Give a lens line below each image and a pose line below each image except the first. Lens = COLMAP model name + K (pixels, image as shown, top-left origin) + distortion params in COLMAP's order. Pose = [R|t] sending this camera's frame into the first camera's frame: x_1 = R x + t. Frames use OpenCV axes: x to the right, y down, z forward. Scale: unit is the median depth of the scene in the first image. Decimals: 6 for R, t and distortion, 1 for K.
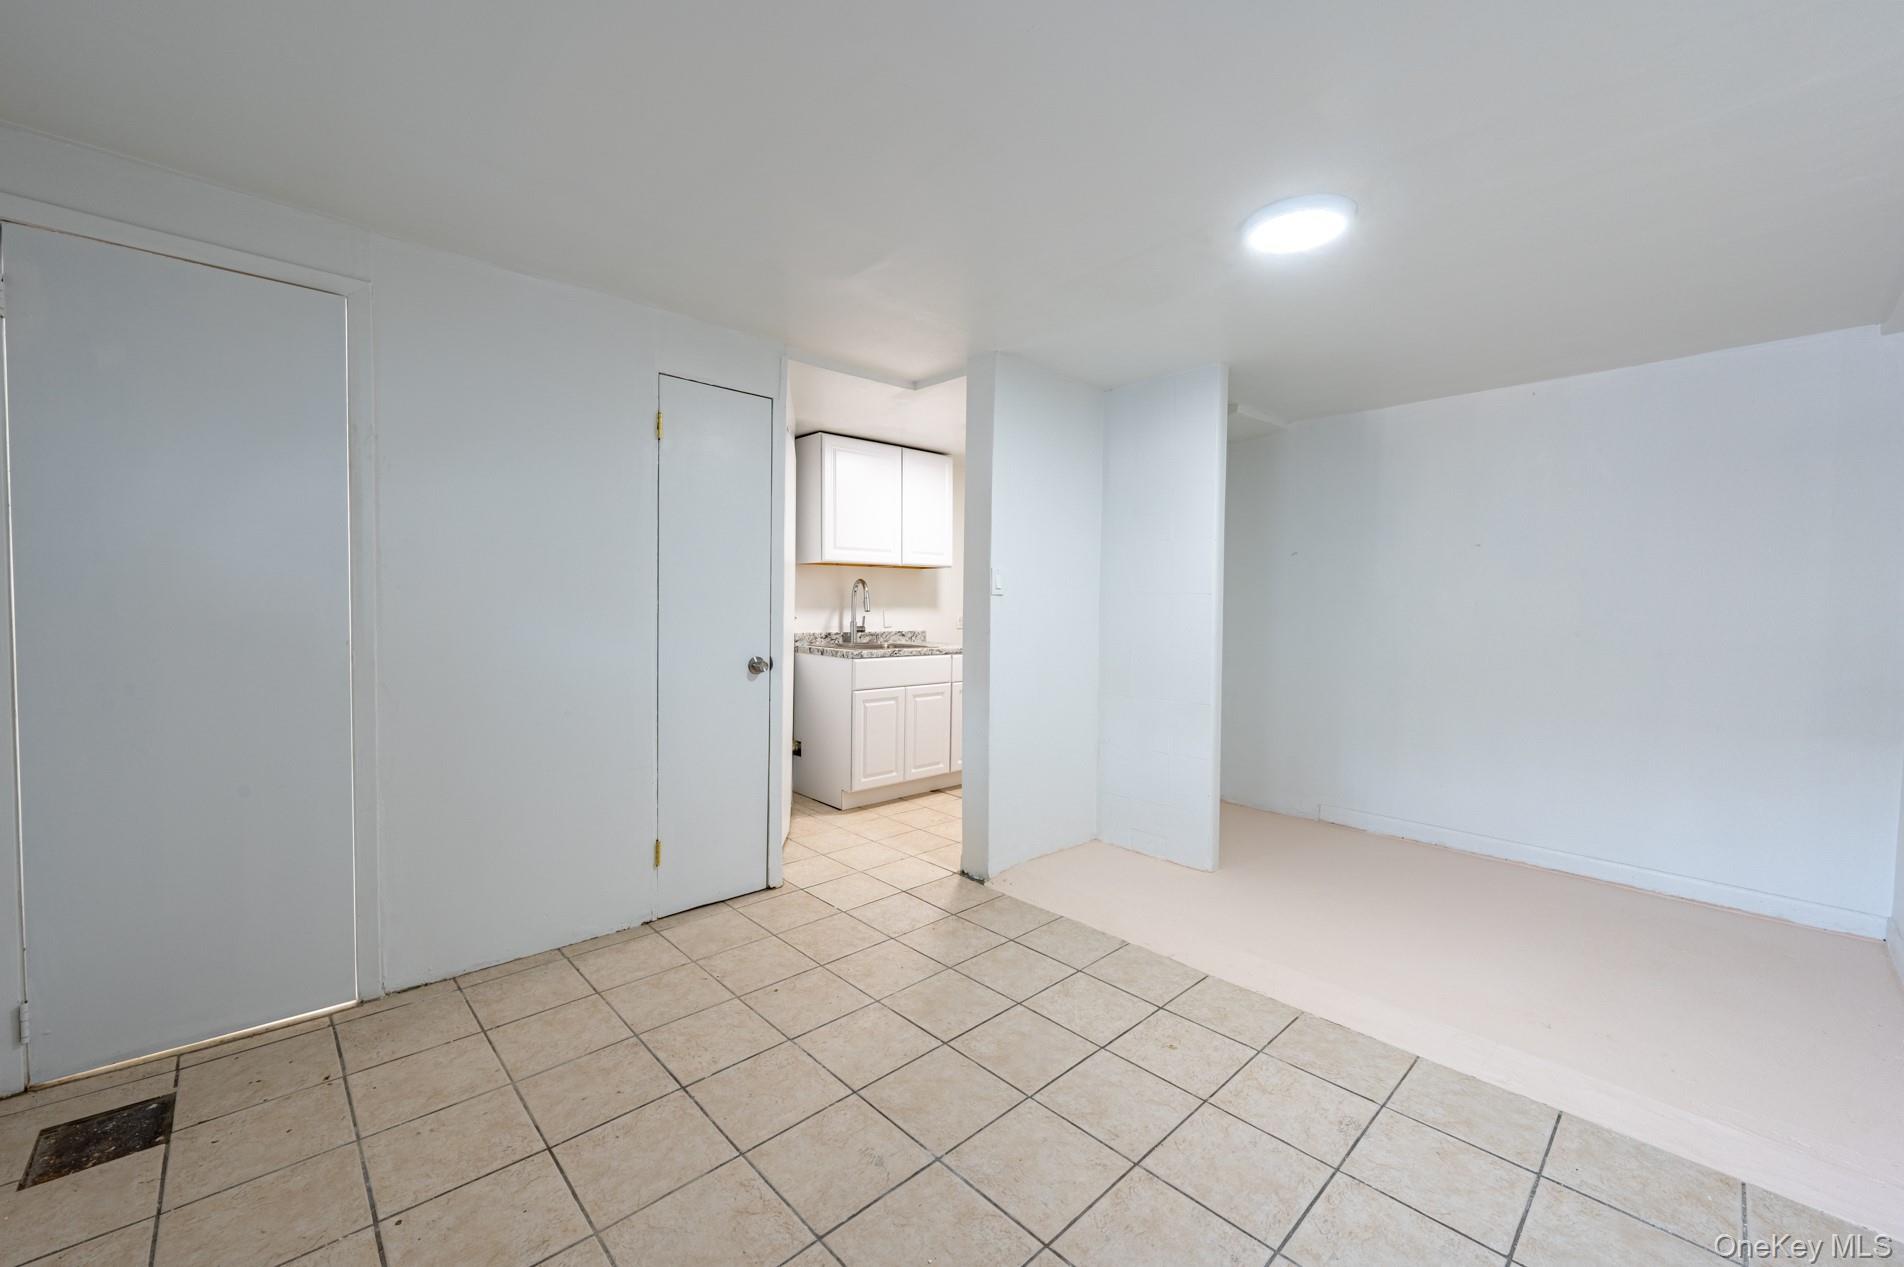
lens RADIAL K [[750.7, 0, 954.5], [0, 750.7, 630.9], [0, 0, 1]] dist [-0.001515, -0.000233]
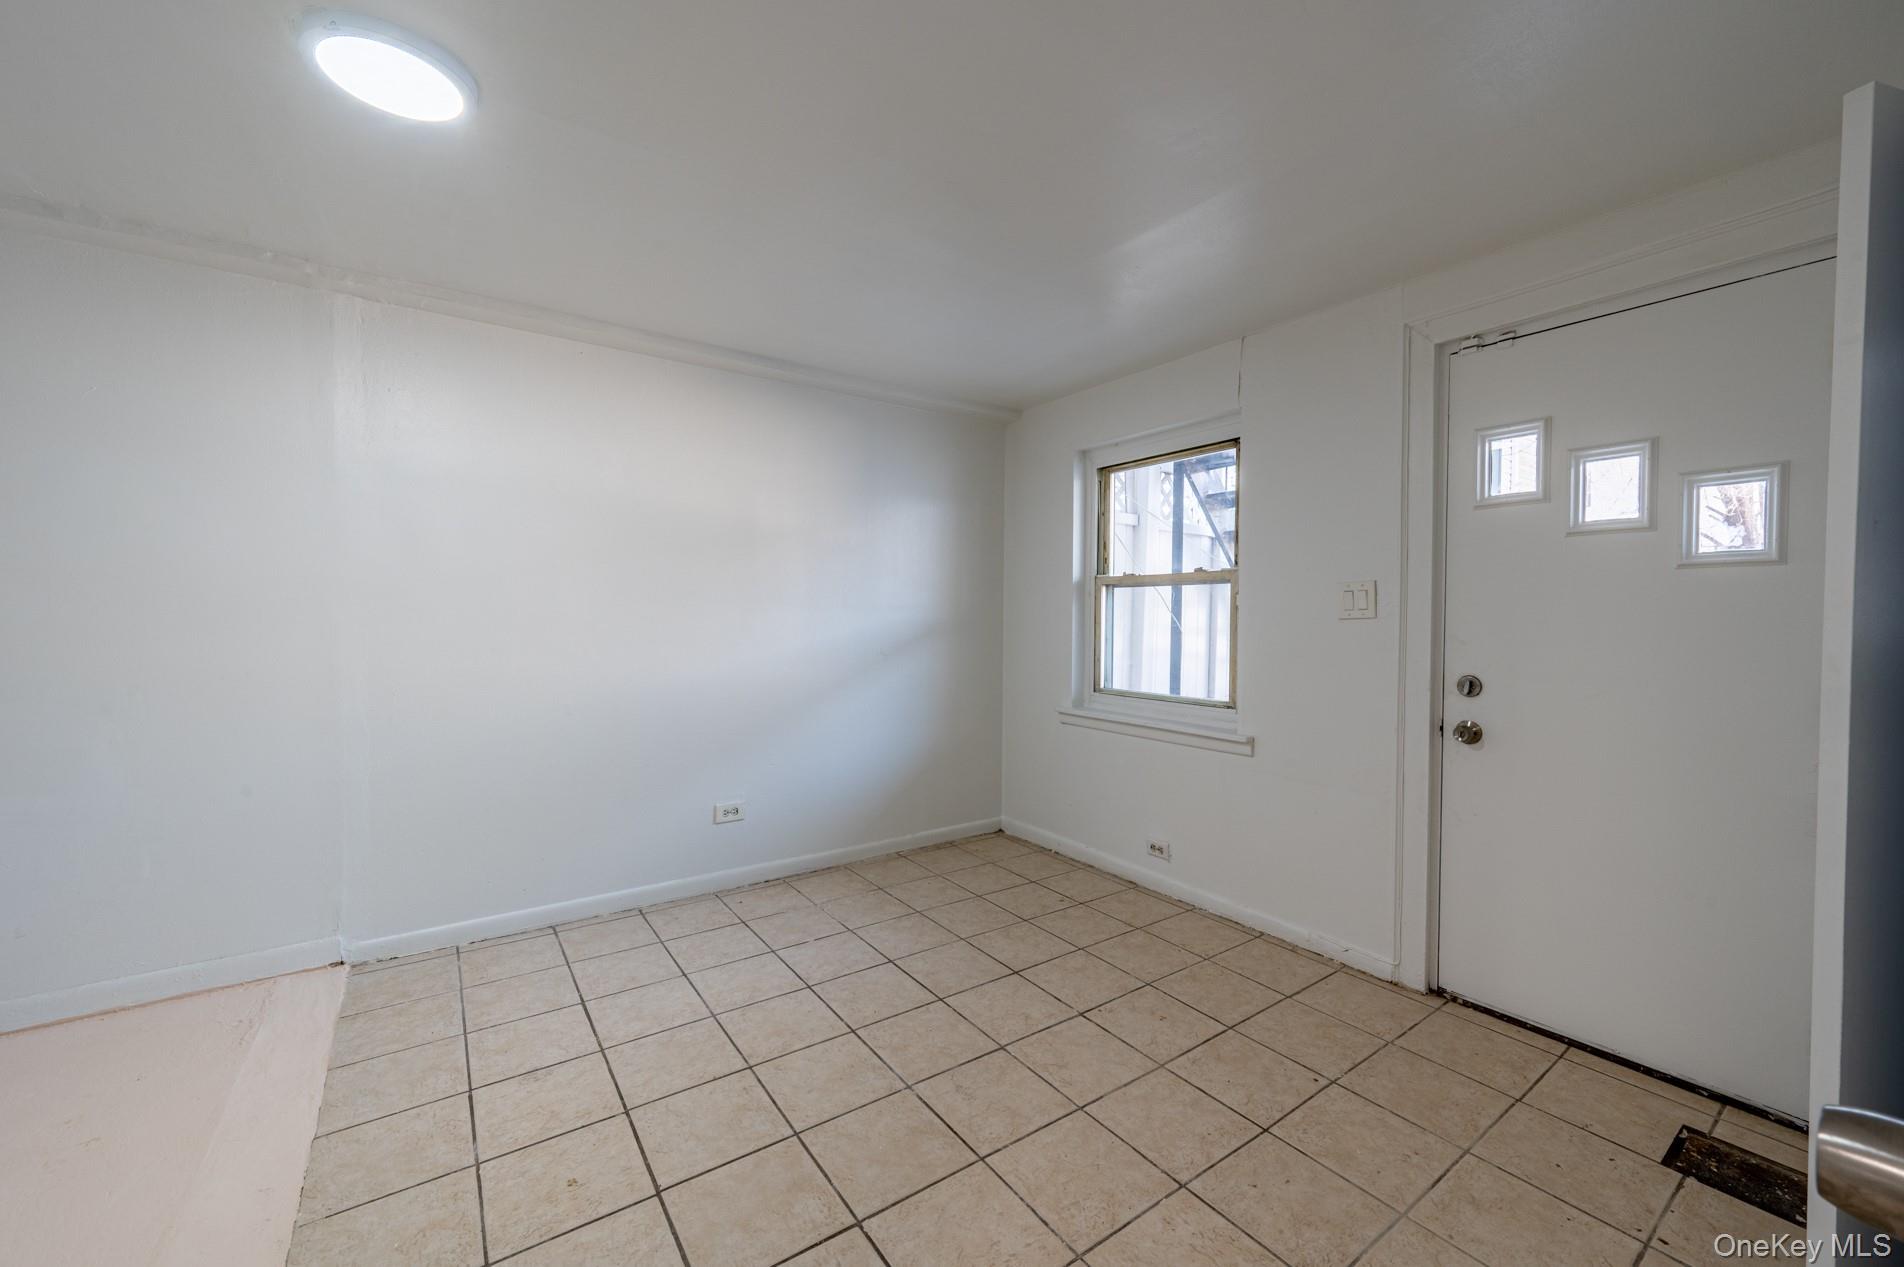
lens RADIAL K [[750.7, 0, 957.7], [0, 750.7, 626.0], [0, 0, 1]] dist [-0.001515, -0.000233]
pose [[-0.990180, -0.024801, 0.137578, -0.092636], [-0.017100, 0.998235, 0.056878, -0.030287], [-0.138745, 0.053967, -0.988857, 0.811941]]
